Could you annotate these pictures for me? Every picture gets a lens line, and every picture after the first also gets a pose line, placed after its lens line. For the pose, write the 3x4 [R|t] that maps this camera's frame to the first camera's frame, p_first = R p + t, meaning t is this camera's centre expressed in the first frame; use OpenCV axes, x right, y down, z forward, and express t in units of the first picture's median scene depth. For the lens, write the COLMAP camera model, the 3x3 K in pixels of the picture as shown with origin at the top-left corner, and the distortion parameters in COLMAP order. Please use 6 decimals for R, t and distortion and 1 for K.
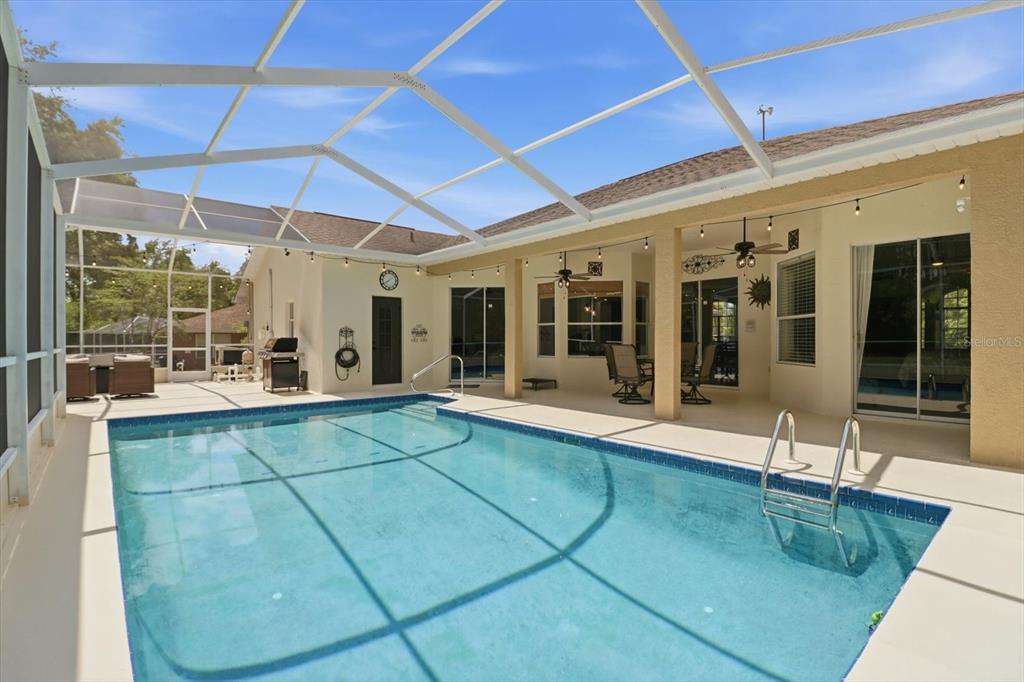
lens RADIAL K [[491.7, 0, 512.2], [0, 491.7, 345.5], [0, 0, 1]] dist [-0.024292, -0.000247]
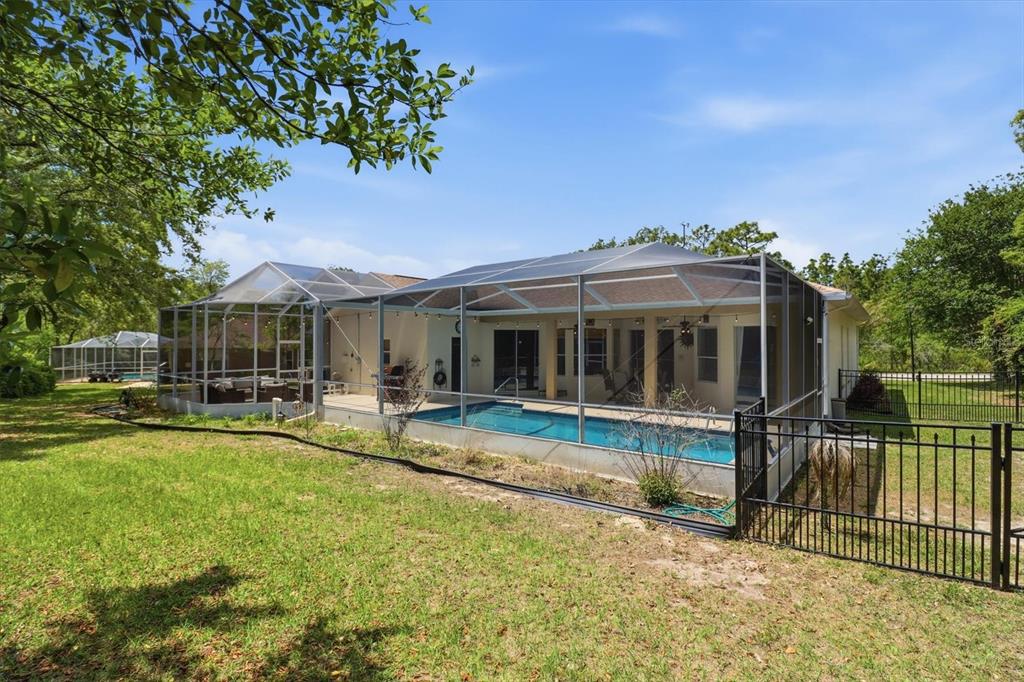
lens RADIAL K [[491.7, 0, 512.2], [0, 491.7, 345.5], [0, 0, 1]] dist [-0.024292, -0.000247]
pose [[0.983267, -0.000877, 0.182168, -0.412628], [-0.000194, 0.999983, 0.005860, -0.093447], [-0.182170, -0.005797, 0.983250, -0.594107]]
